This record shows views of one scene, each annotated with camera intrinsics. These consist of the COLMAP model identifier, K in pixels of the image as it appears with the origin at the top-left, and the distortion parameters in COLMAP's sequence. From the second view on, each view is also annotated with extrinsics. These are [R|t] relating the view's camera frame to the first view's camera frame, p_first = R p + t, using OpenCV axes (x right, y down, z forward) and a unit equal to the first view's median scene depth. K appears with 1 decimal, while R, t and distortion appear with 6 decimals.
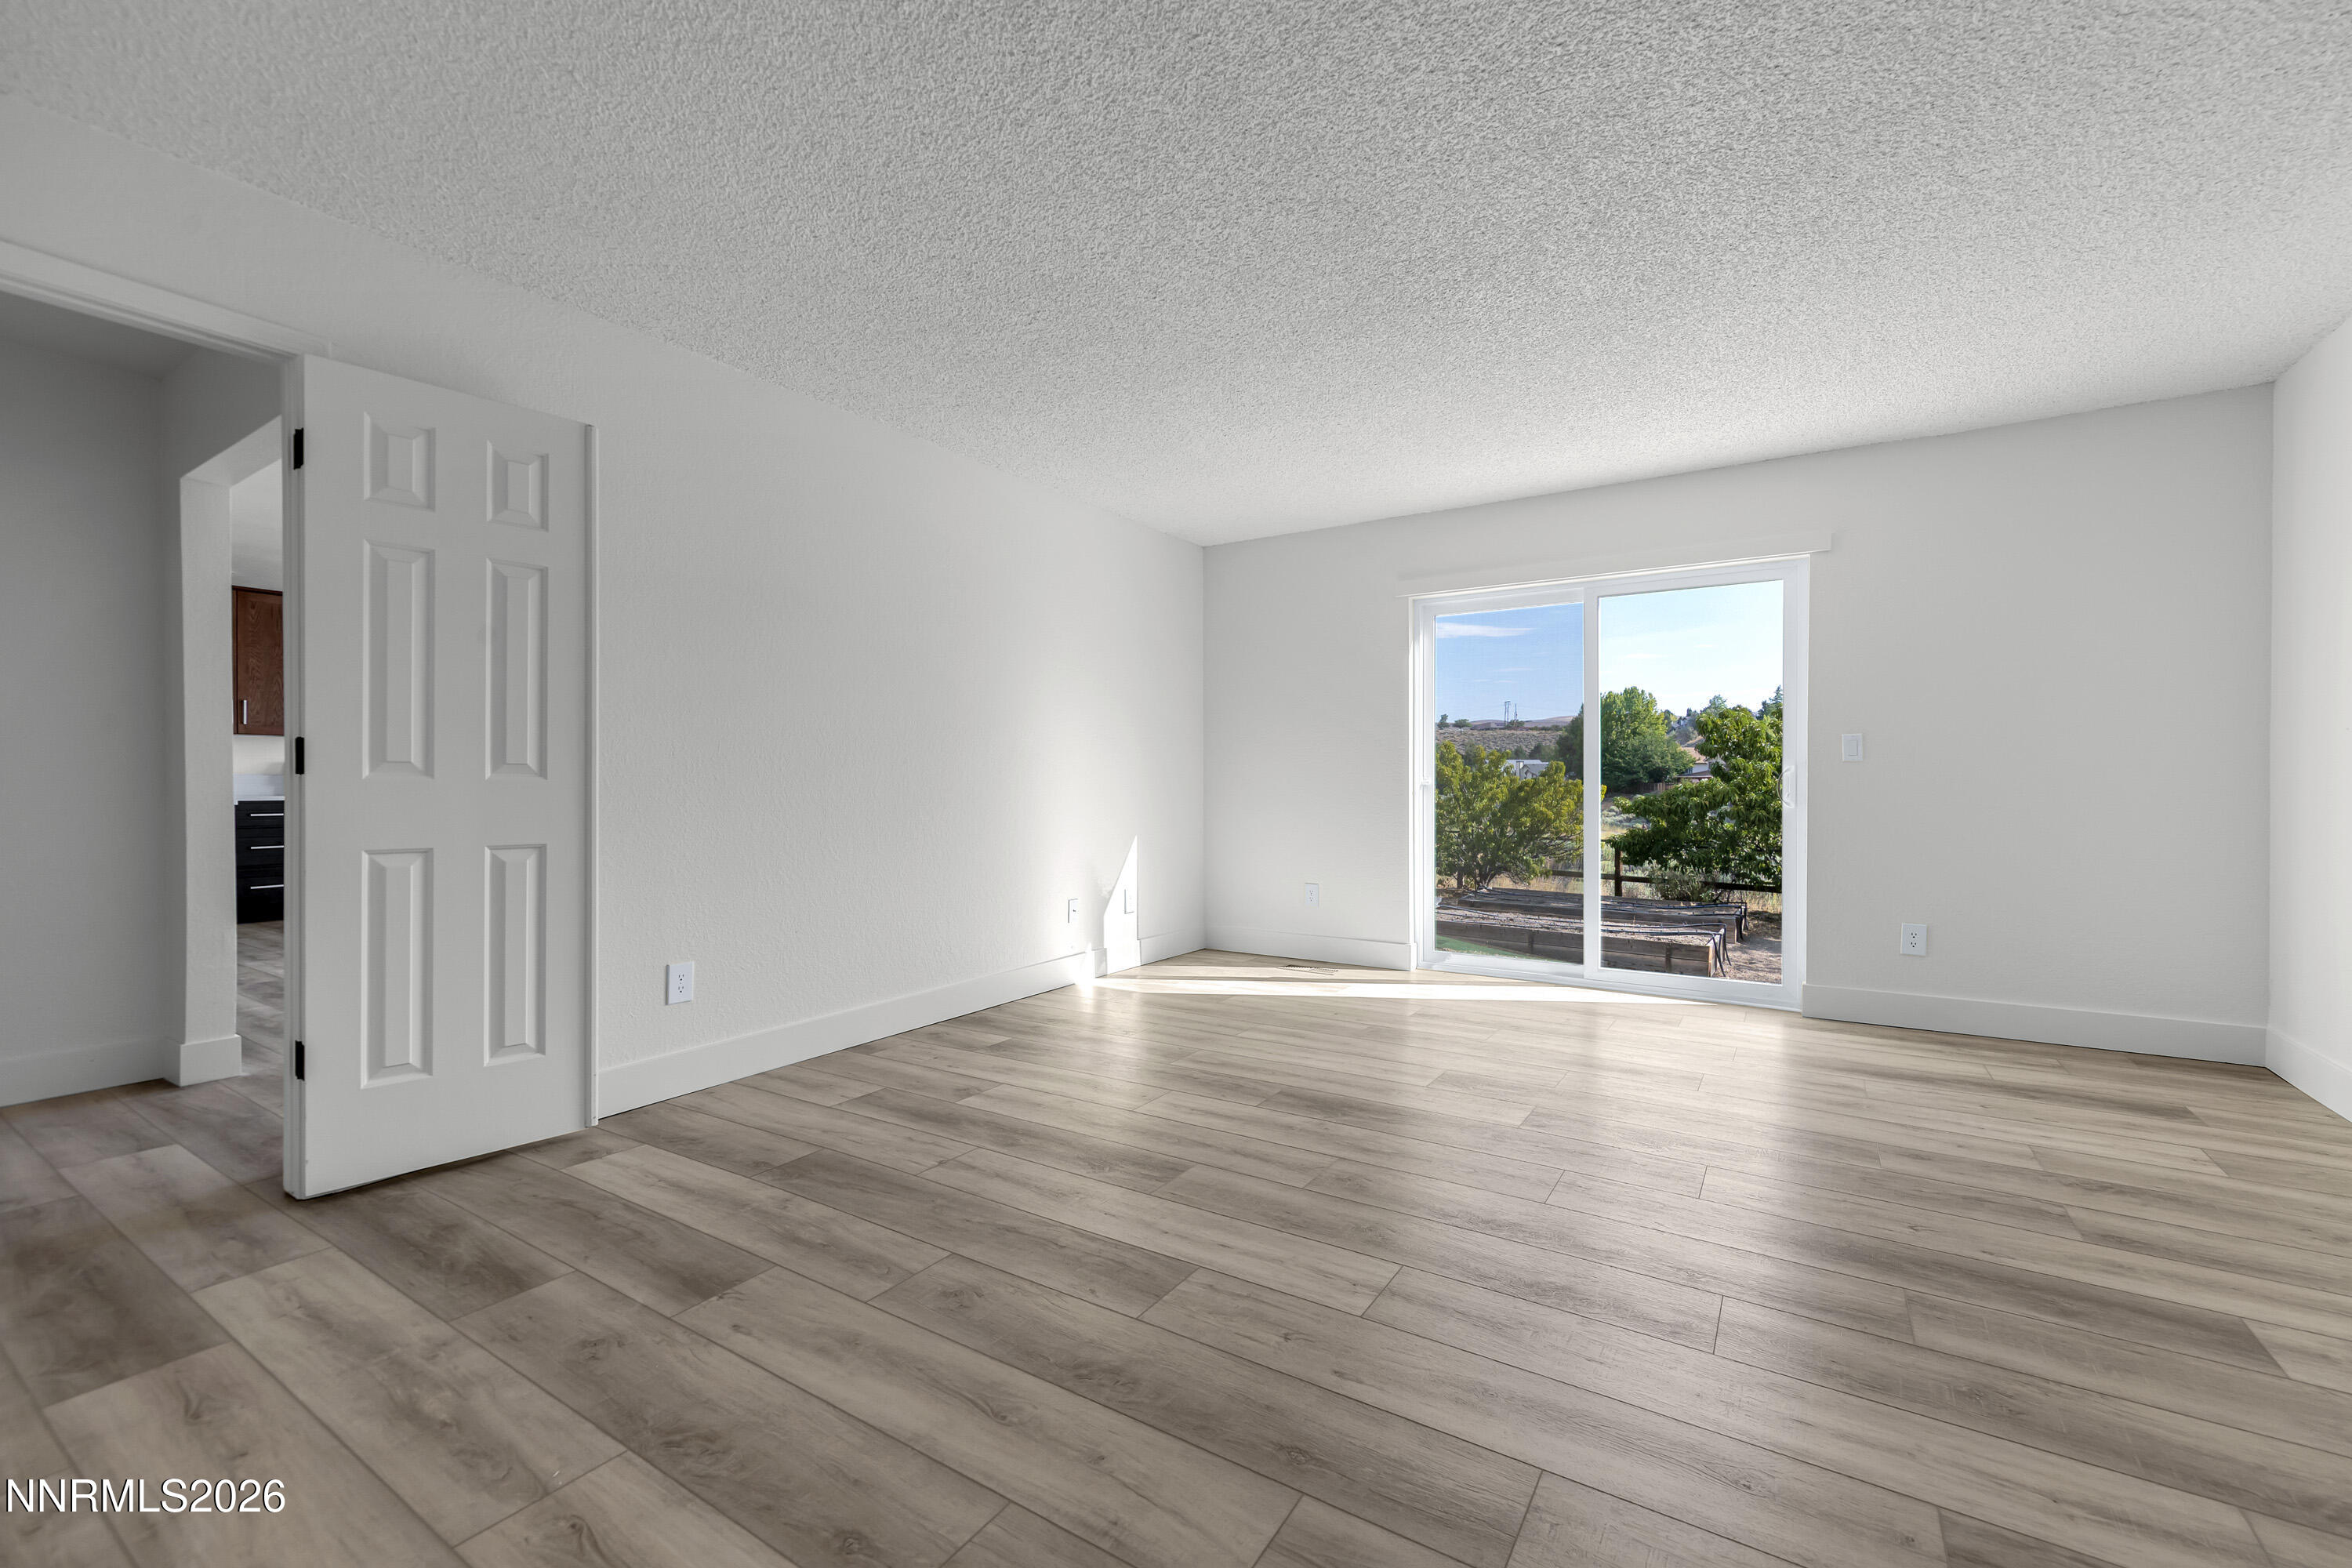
lens RADIAL K [[964.0, 0, 1214.6], [0, 964.0, 787.2], [0, 0, 1]] dist [0.002292, -0.000549]
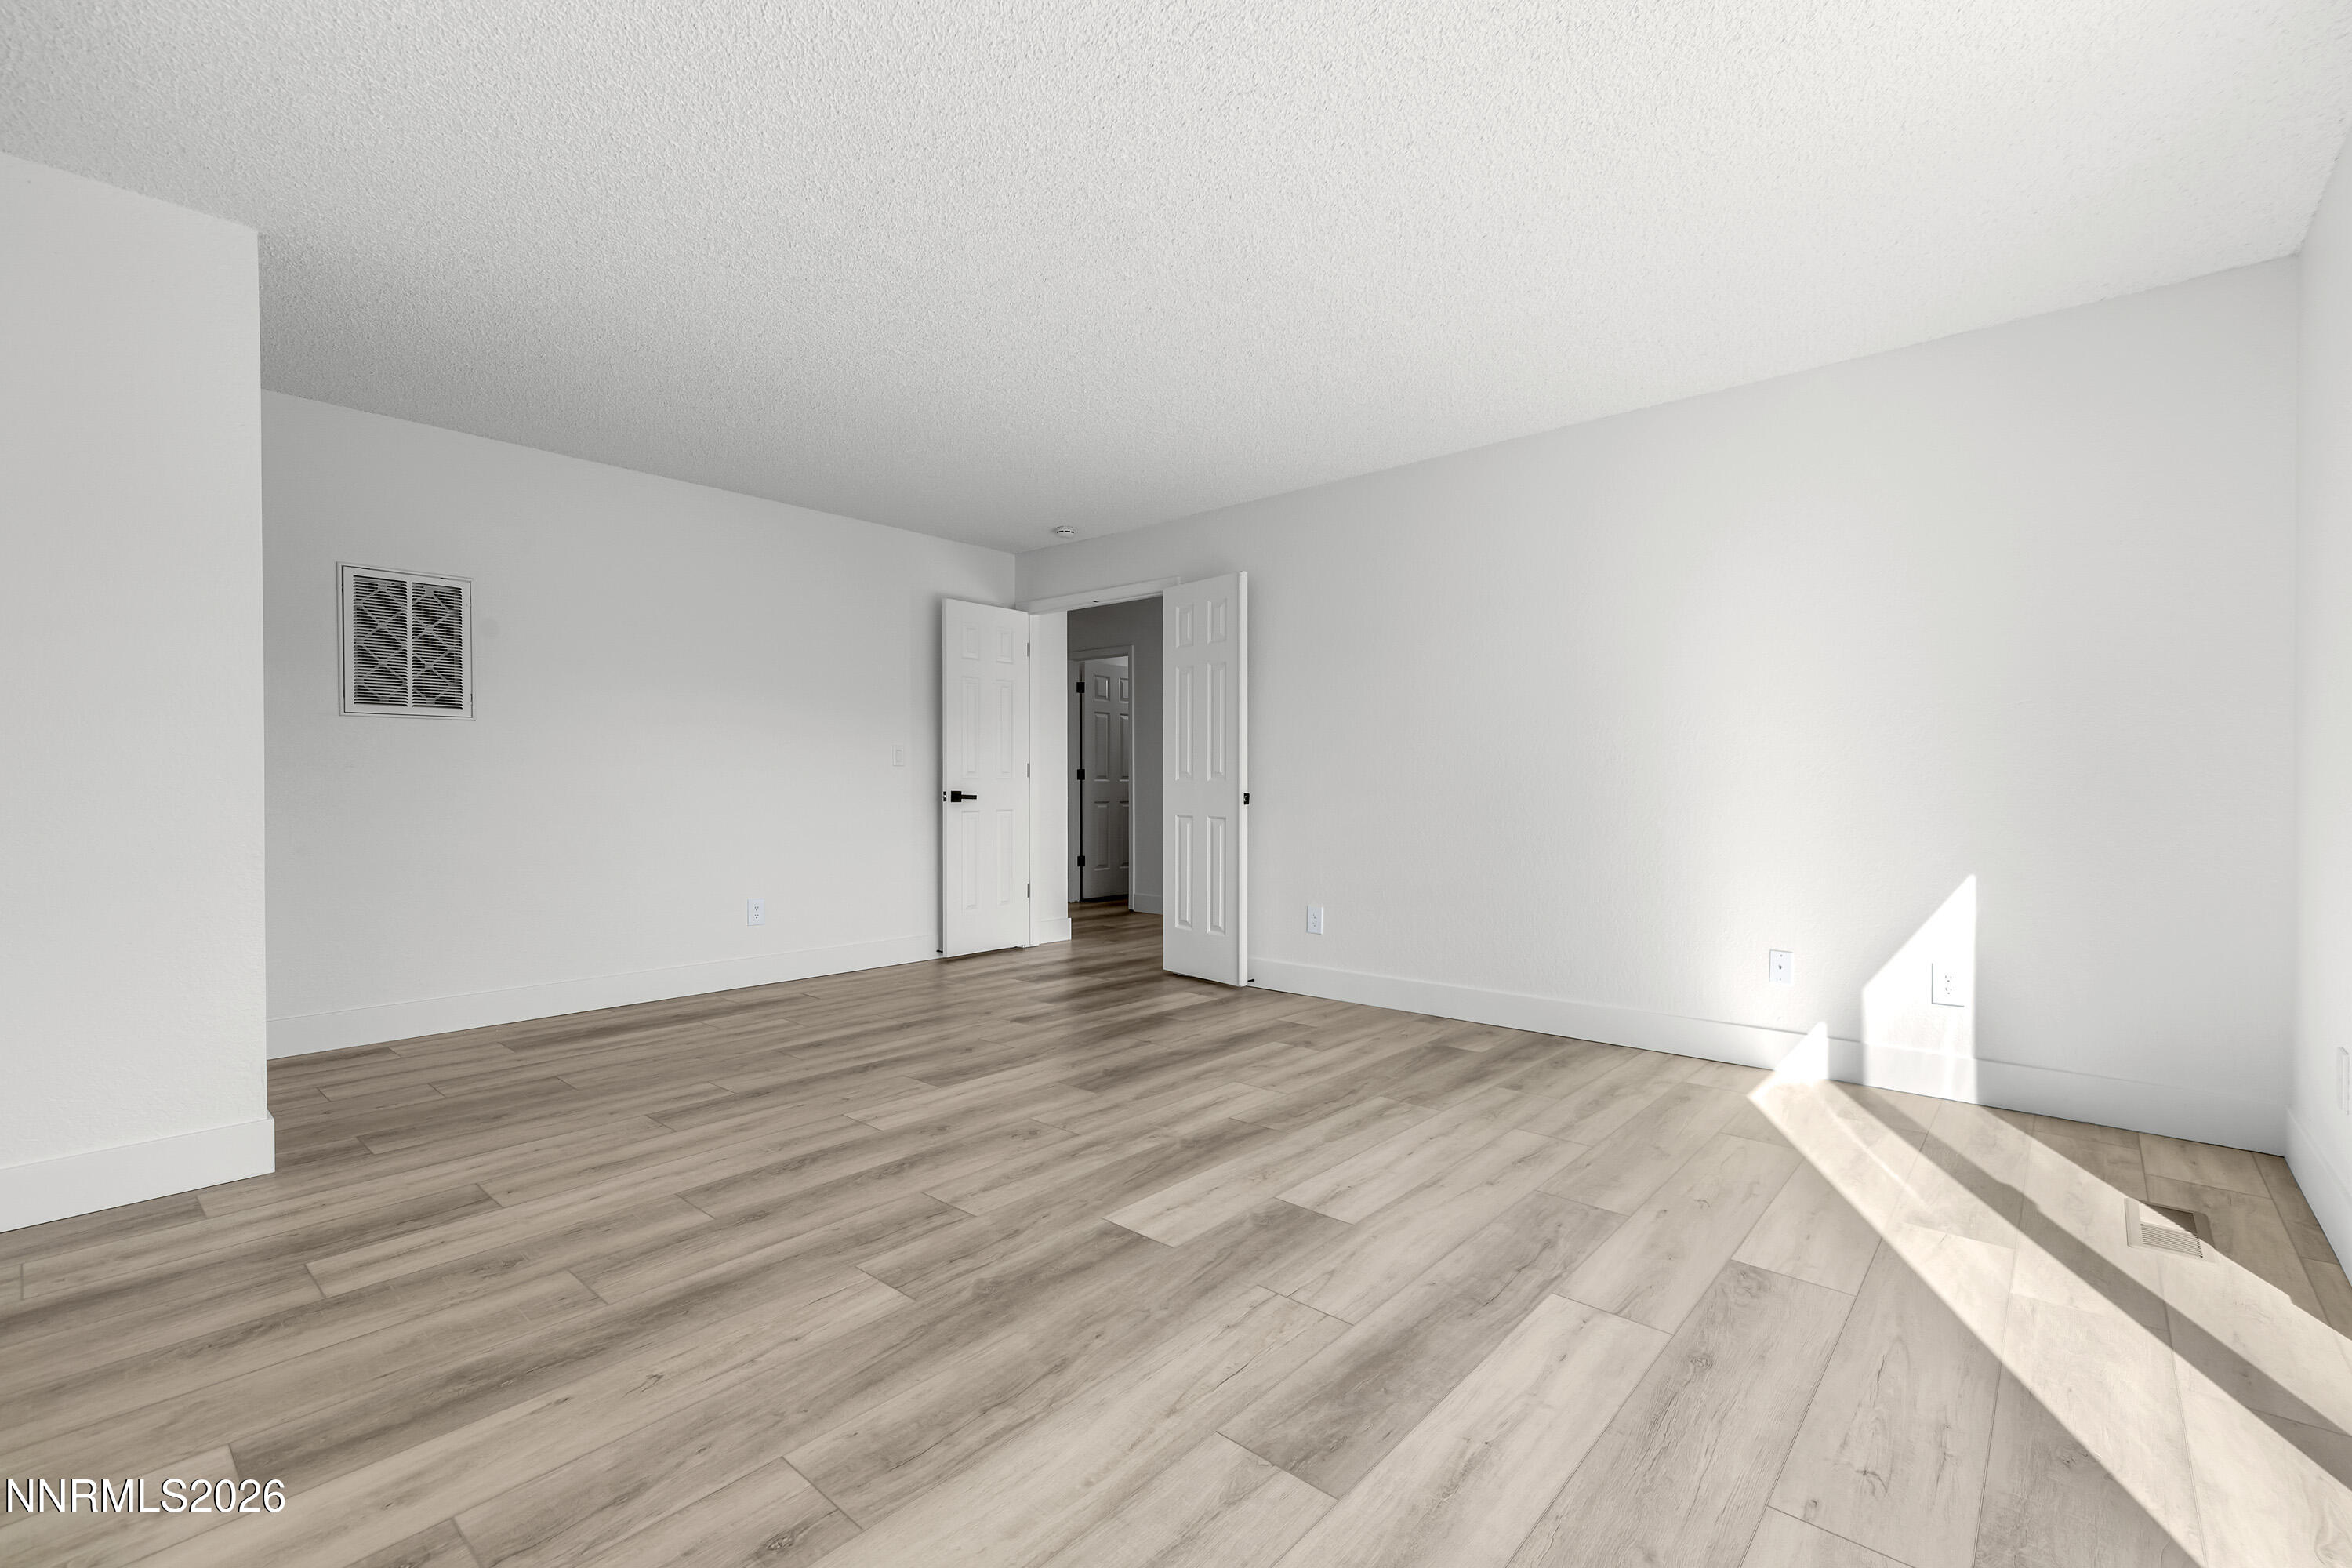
lens RADIAL K [[1028.1, 0, 1193.9], [0, 1028.1, 779.6], [0, 0, 1]] dist [0.001642, -0.000136]
pose [[-0.164925, -0.001768, -0.986304, 1.442212], [-0.006866, 0.999976, -0.000644, -0.008385], [0.986282, 0.006666, -0.164934, 1.538953]]
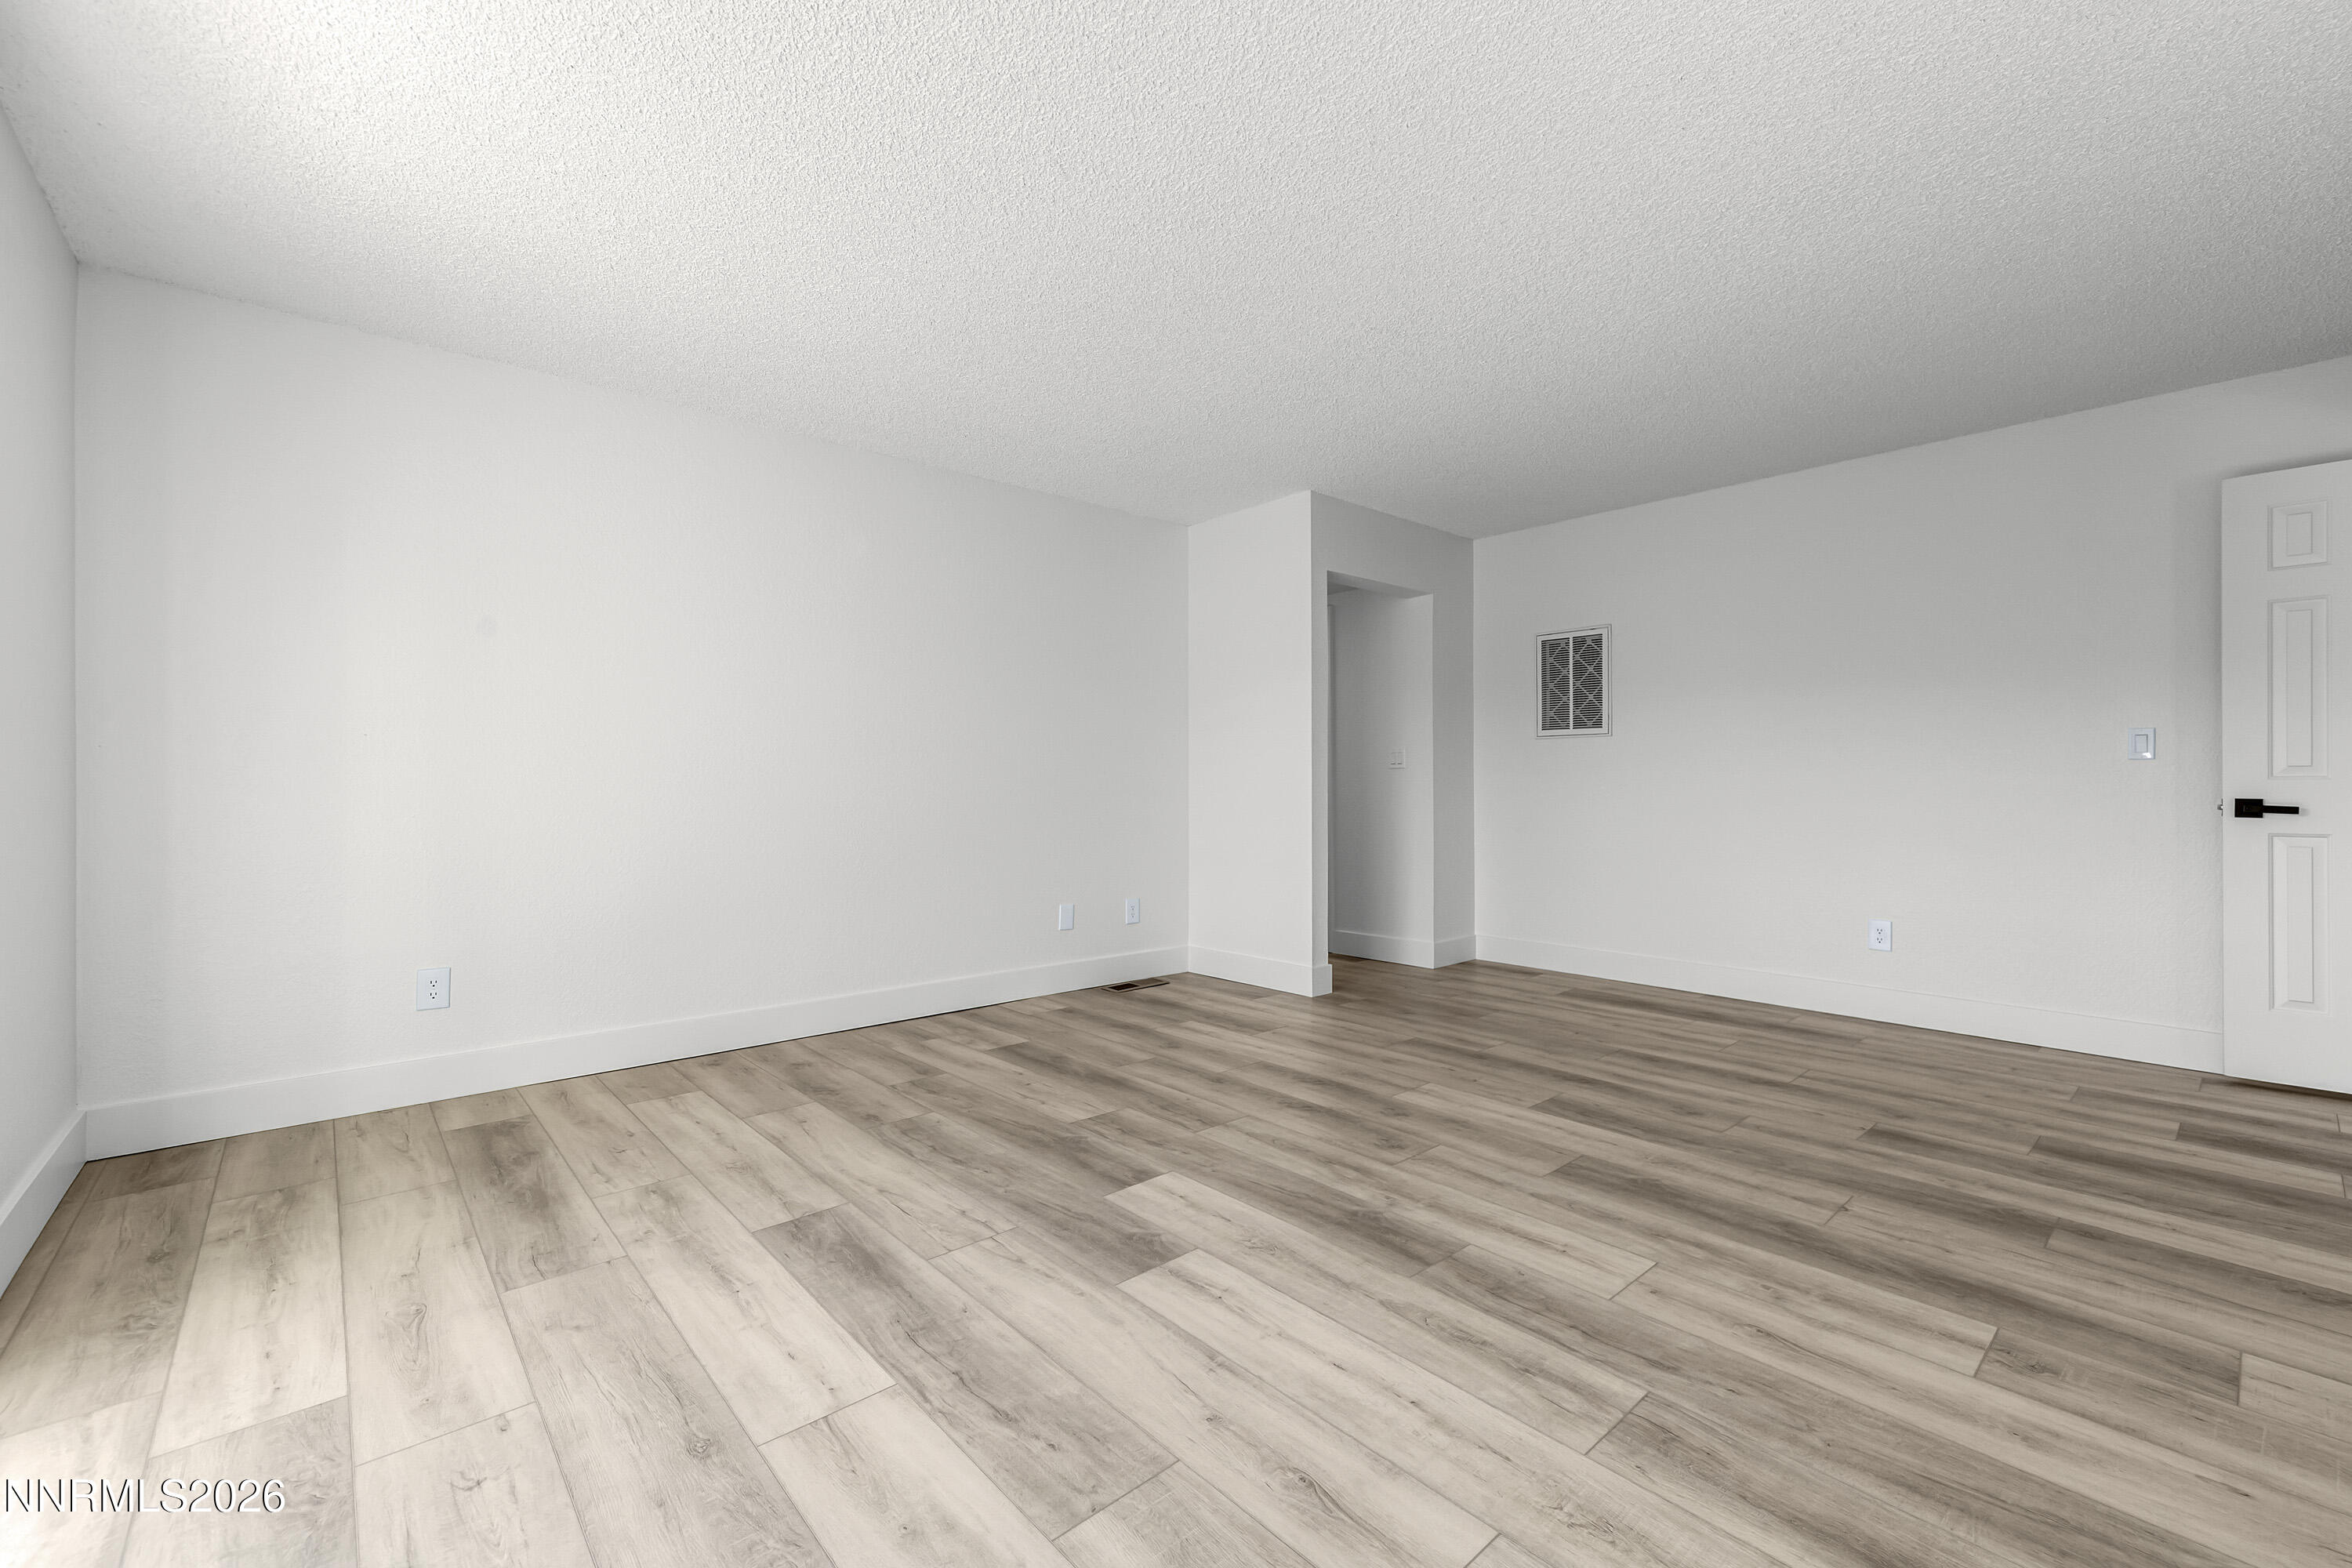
lens RADIAL K [[964.0, 0, 1208.4], [0, 964.0, 773.0], [0, 0, 1]] dist [0.002292, -0.000549]
pose [[-0.960979, 0.004817, 0.276578, 0.040345], [0.003896, 0.999985, -0.003878, -0.017573], [-0.276592, -0.002649, -0.960984, 2.356411]]
